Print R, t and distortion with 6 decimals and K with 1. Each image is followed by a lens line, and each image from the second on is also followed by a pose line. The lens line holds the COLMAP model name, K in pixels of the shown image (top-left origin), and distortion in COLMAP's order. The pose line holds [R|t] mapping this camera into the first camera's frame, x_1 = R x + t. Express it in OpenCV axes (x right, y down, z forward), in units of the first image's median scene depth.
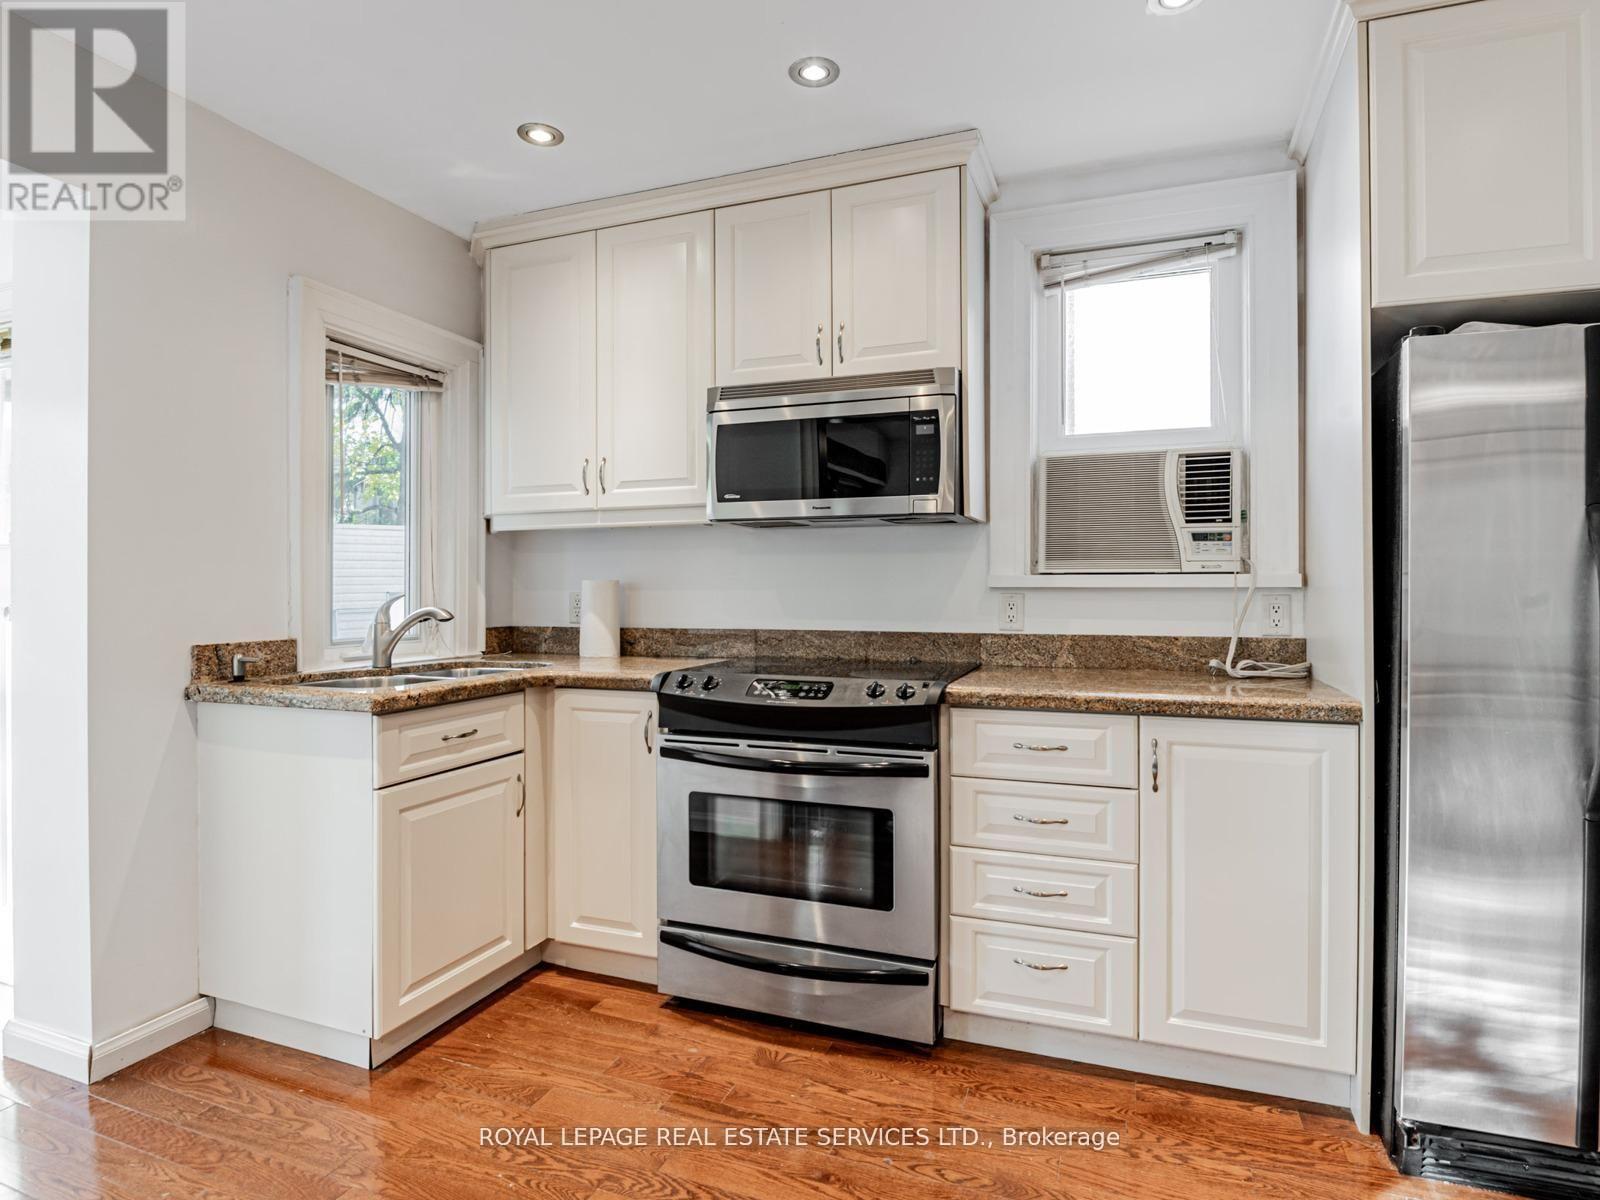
lens RADIAL K [[841.7, 0, 780.6], [0, 841.7, 585.7], [0, 0, 1]] dist [-0.008500, -0.000488]
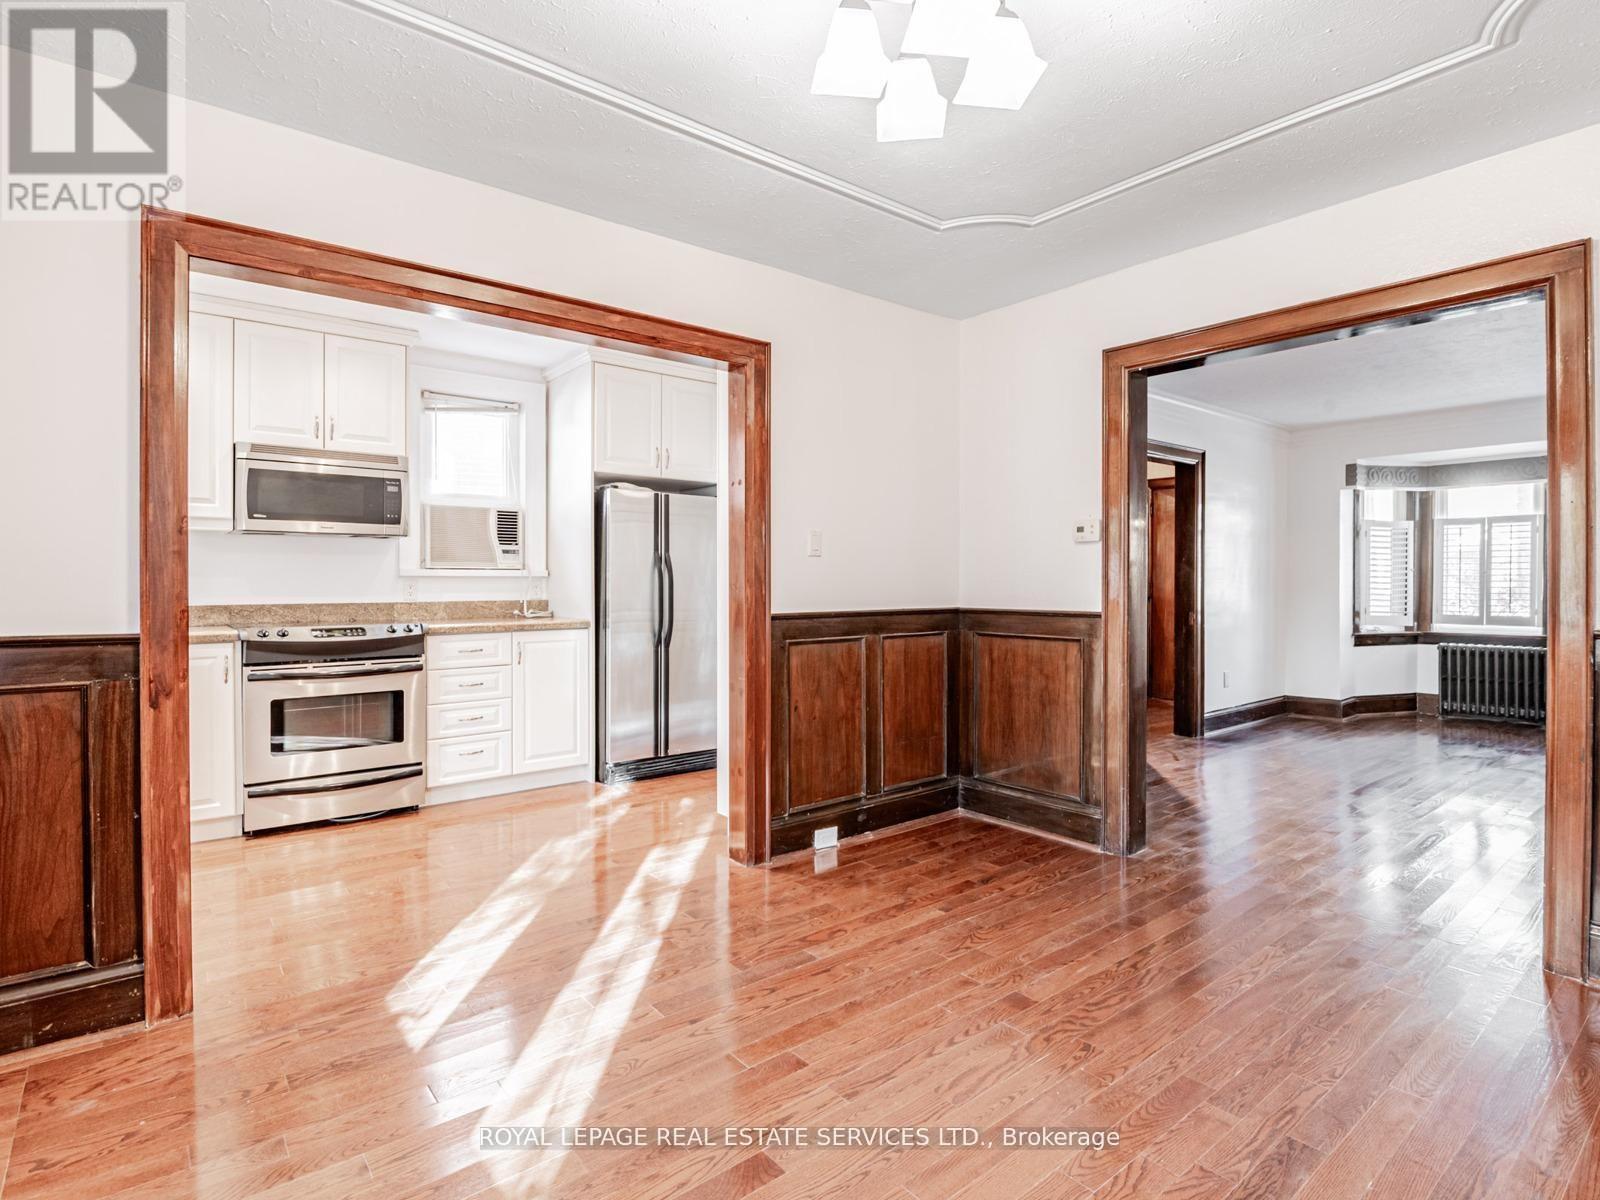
lens RADIAL K [[841.7, 0, 780.6], [0, 841.7, 585.7], [0, 0, 1]] dist [-0.008500, -0.000488]
pose [[0.509184, -0.004626, 0.860646, -0.964916], [-0.001526, 0.999979, 0.006278, 0.011561], [-0.860657, -0.004510, 0.509166, -0.649244]]
